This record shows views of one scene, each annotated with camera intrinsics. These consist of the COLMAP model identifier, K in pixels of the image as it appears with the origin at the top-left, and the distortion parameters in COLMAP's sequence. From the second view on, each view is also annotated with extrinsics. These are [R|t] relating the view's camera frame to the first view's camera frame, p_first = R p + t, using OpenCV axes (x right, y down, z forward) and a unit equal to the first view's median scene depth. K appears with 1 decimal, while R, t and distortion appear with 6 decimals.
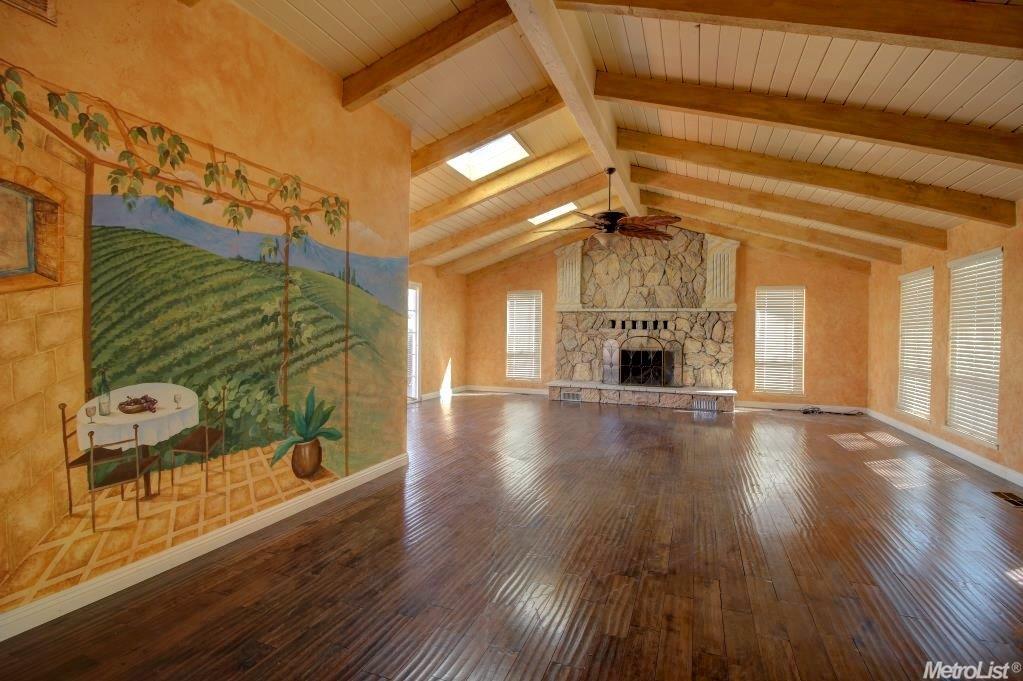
lens RADIAL K [[482.8, 0, 519.3], [0, 482.8, 335.8], [0, 0, 1]] dist [-0.002079, -0.000299]
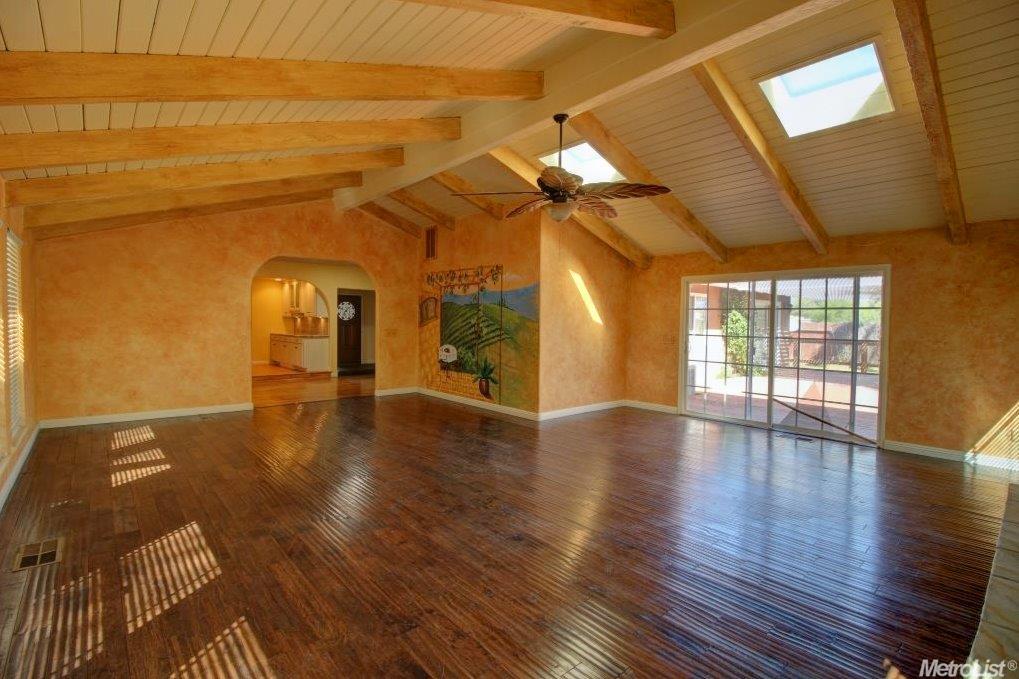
lens RADIAL K [[480.9, 0, 515.7], [0, 480.9, 333.6], [0, 0, 1]] dist [-0.002079, -0.000299]
pose [[-0.479564, 0.004343, -0.877496, 1.612914], [-0.023134, 0.999578, 0.017590, -0.043406], [0.877202, 0.028735, -0.479261, 2.405549]]
